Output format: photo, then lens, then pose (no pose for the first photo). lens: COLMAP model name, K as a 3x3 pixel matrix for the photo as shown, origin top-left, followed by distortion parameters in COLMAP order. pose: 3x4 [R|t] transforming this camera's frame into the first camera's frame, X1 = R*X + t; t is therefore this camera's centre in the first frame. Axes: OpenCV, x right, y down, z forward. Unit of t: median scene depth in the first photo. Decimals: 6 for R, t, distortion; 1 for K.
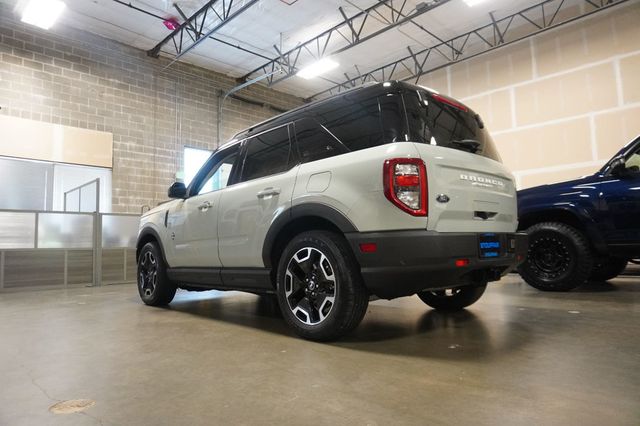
lens RADIAL K [[433.7, 0, 321.4], [0, 433.7, 212.7], [0, 0, 1]] dist [-0.003352, 0.000885]
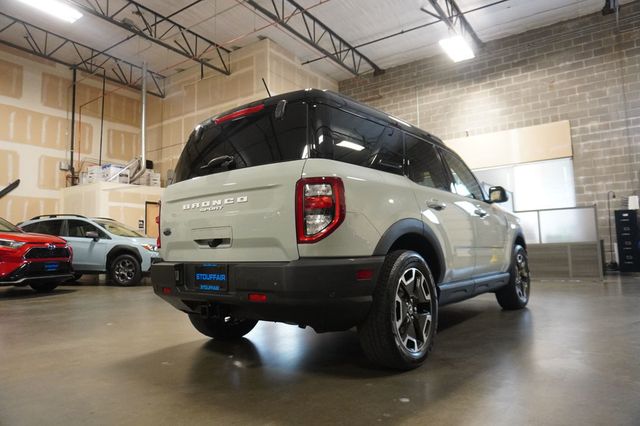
lens RADIAL K [[433.7, 0, 321.4], [0, 433.7, 212.7], [0, 0, 1]] dist [-0.003352, 0.000885]
pose [[0.158599, -0.061654, -0.985416, 0.363641], [0.107746, 0.993169, -0.044797, 0.002454], [0.981446, -0.099070, 0.164158, 0.304647]]
